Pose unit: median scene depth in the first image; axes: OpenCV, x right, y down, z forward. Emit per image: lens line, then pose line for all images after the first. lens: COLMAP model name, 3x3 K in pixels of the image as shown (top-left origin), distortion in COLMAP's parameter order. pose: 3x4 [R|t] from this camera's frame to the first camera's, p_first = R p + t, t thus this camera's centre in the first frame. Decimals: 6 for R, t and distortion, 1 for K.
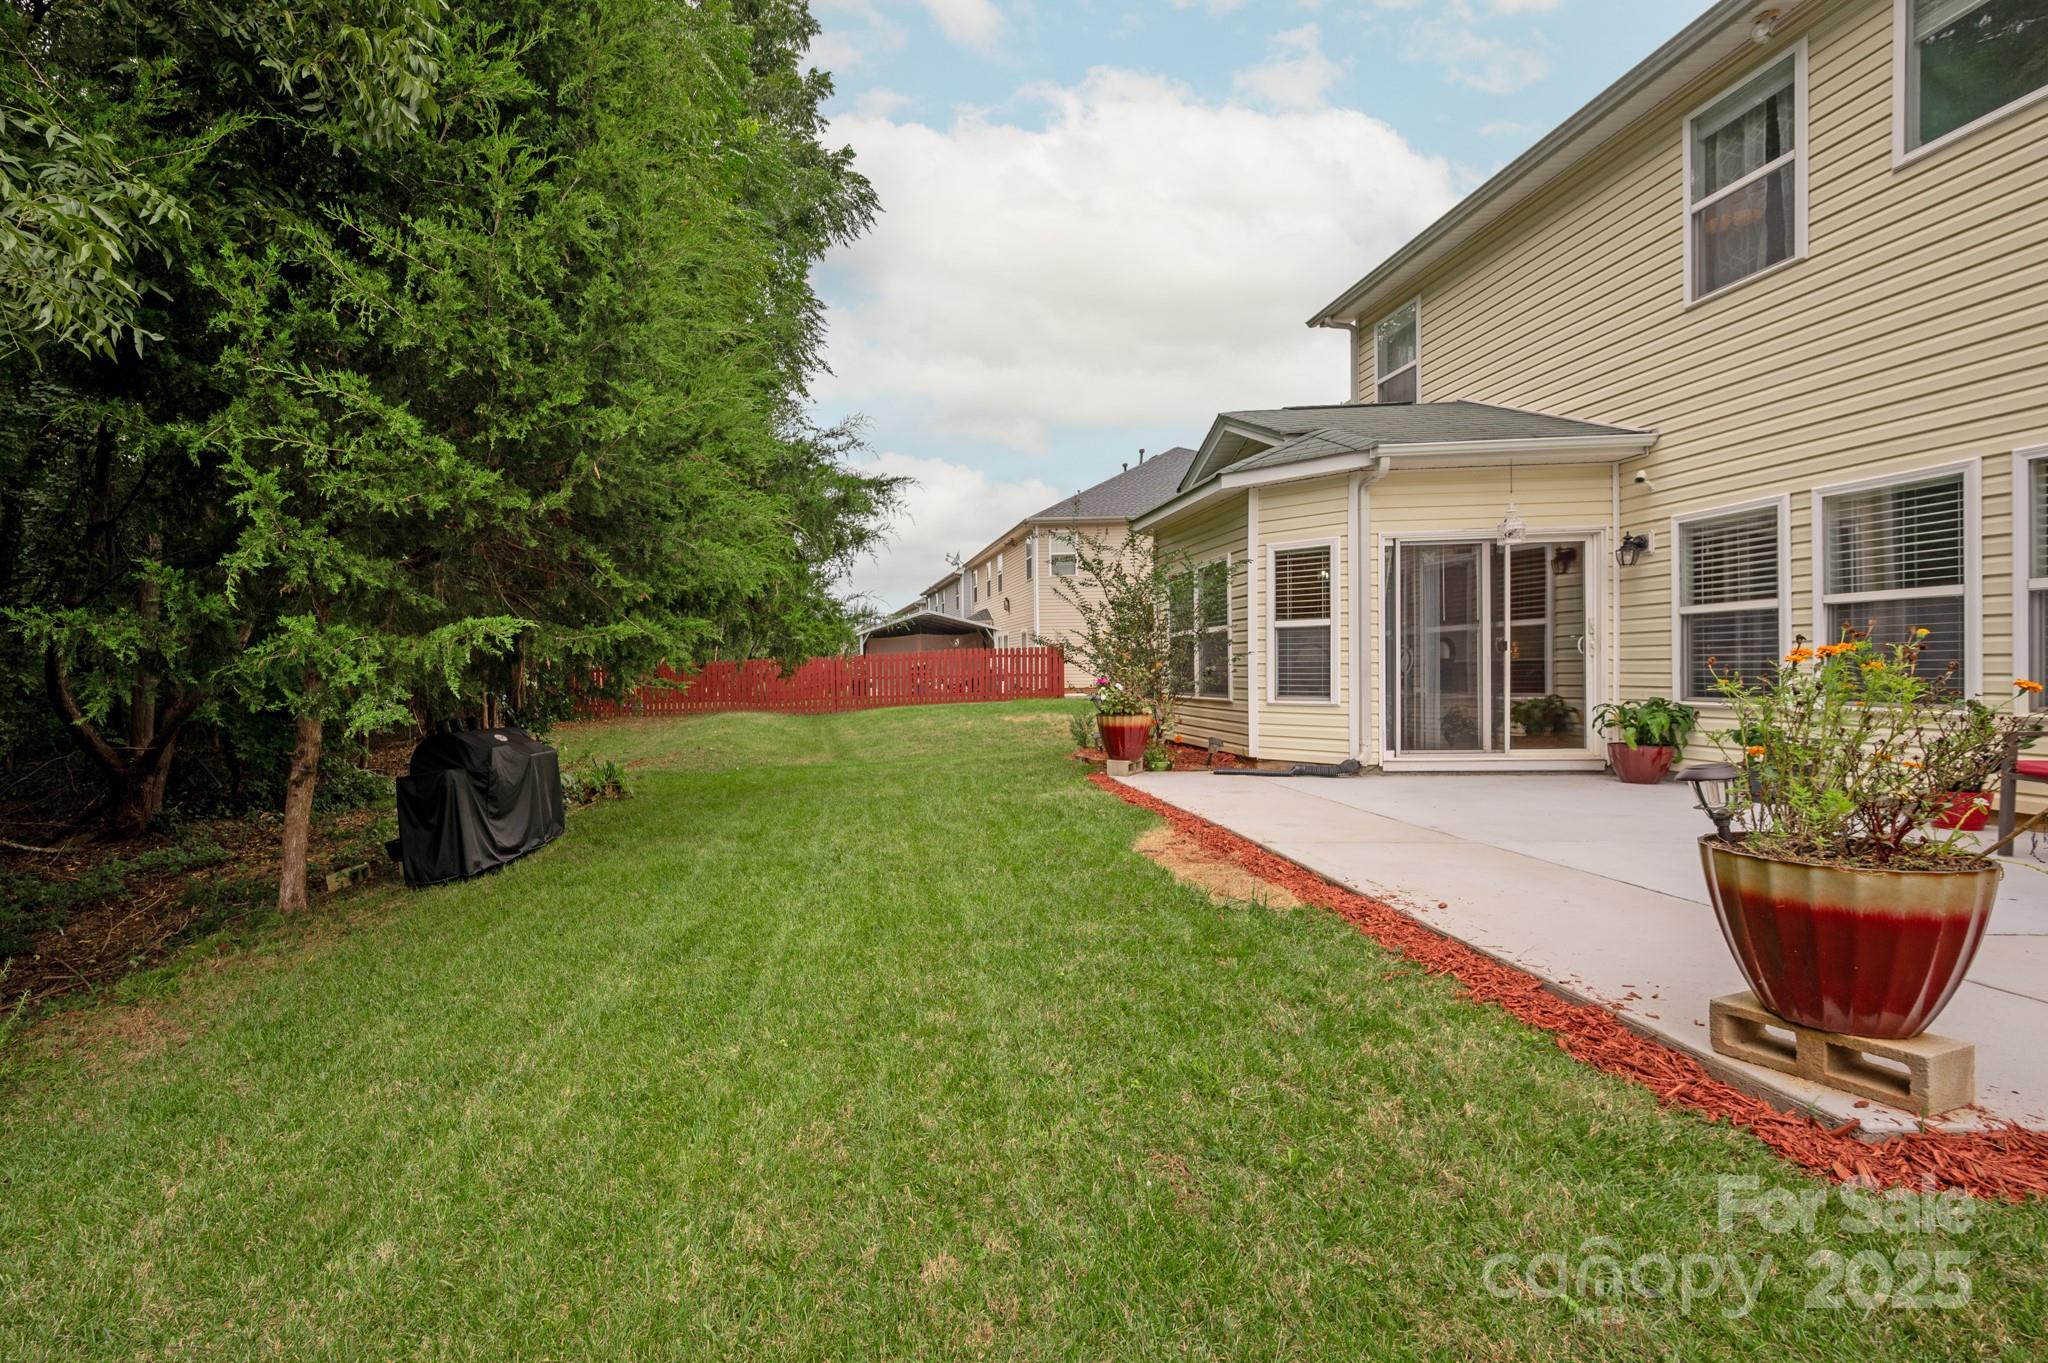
lens RADIAL K [[891.6, 0, 765.4], [0, 891.6, 686.0], [0, 0, 1]] dist [-0.000801, -0.000182]
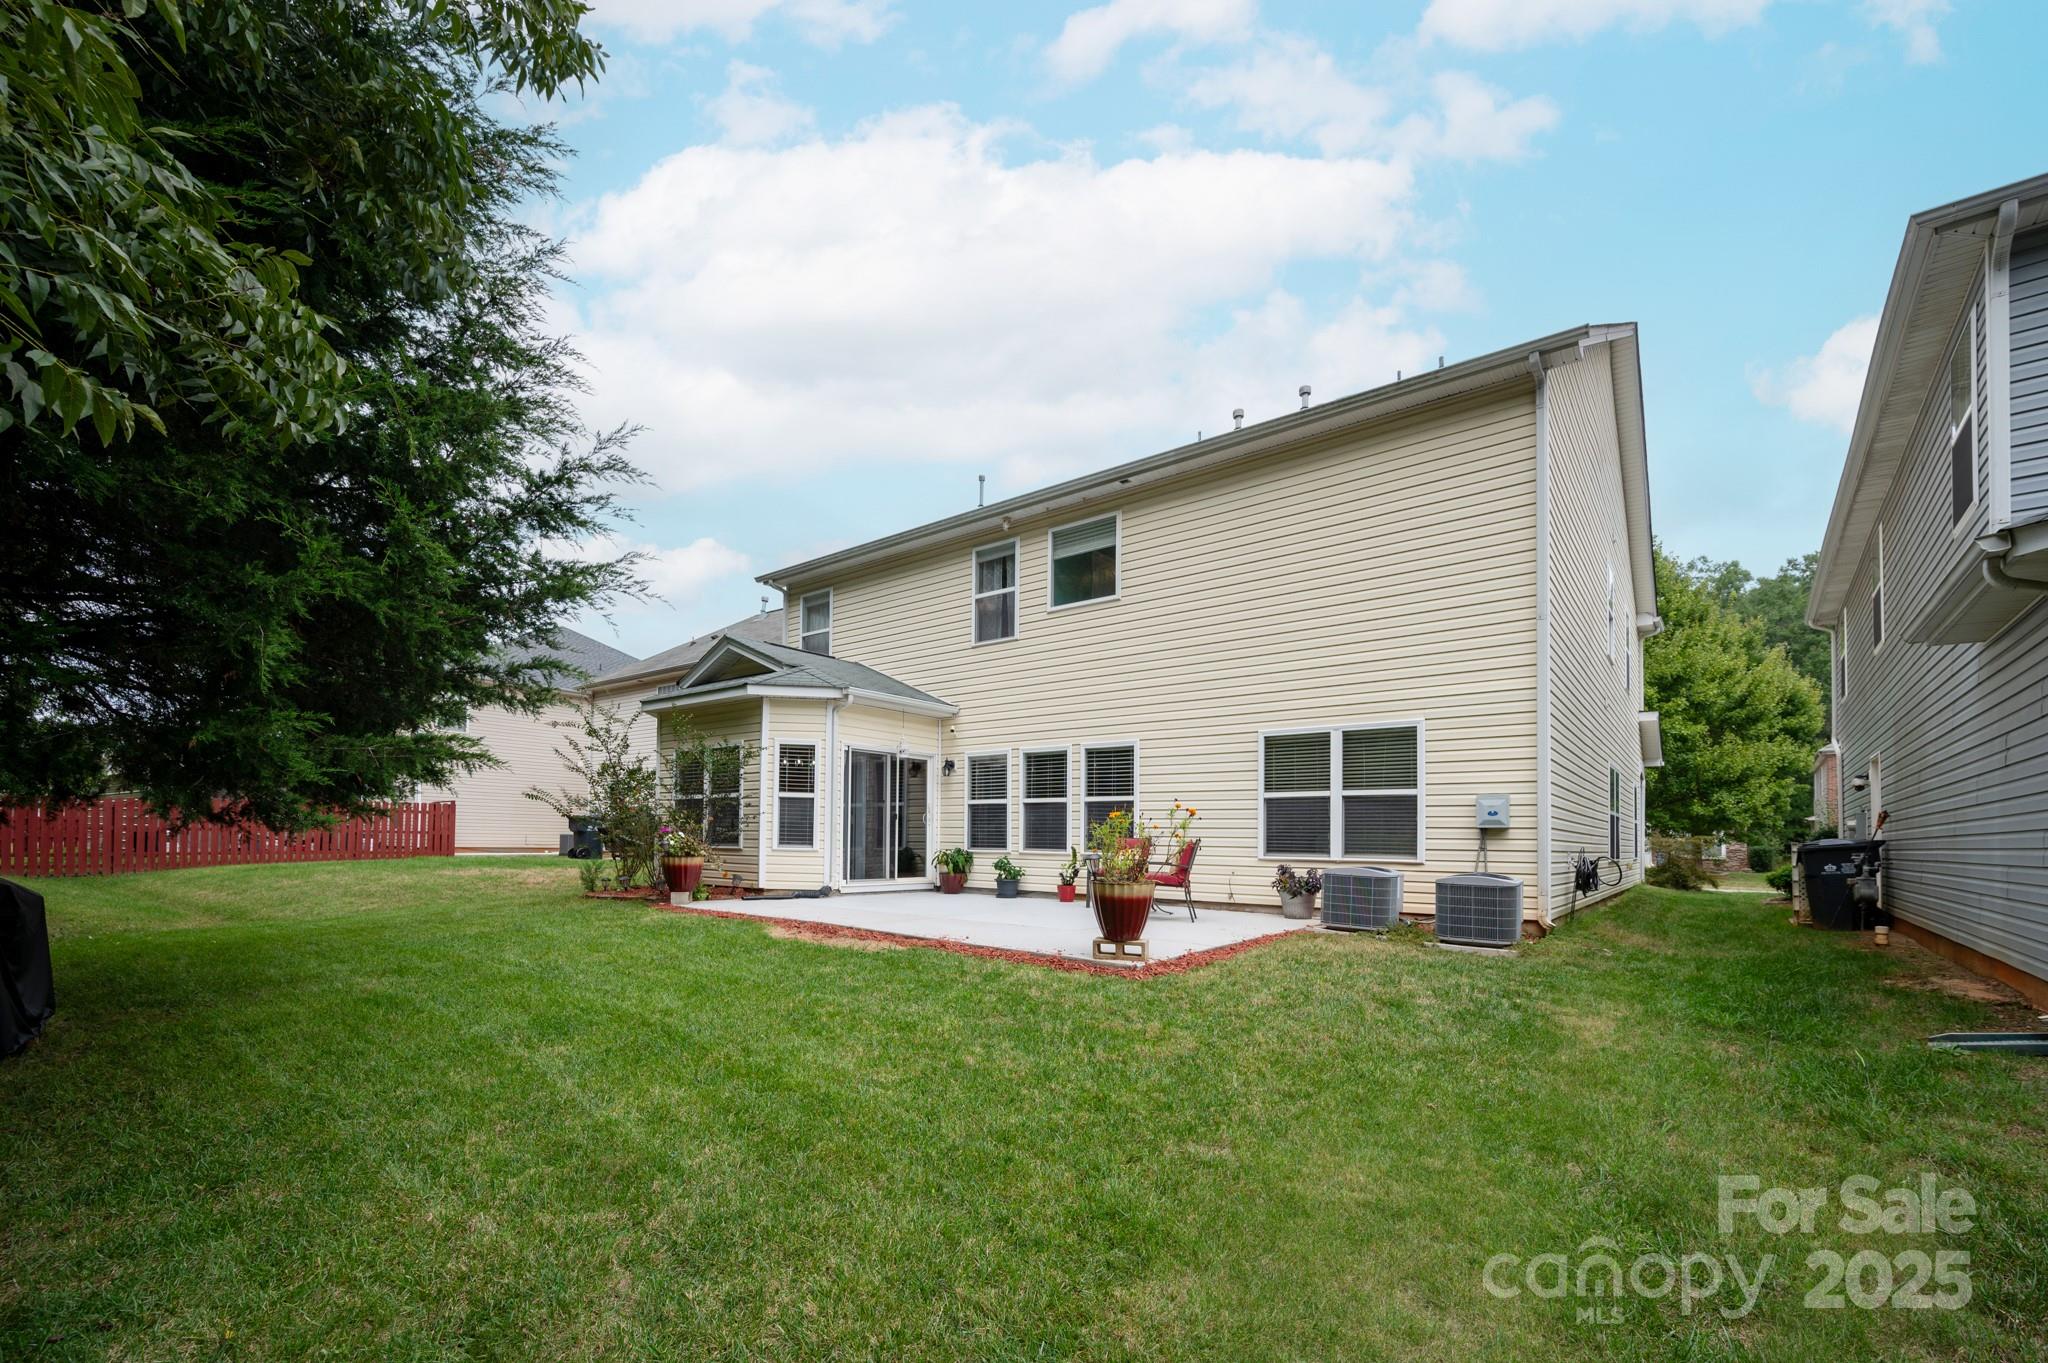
lens RADIAL K [[843.6, 0, 1011.2], [0, 843.6, 813.2], [0, 0, 1]] dist [-0.000096, -0.000032]
pose [[0.556124, 0.053129, 0.829399, -0.381623], [-0.013677, 0.998405, -0.054784, 0.033419], [-0.830987, 0.019123, 0.555963, -0.072718]]
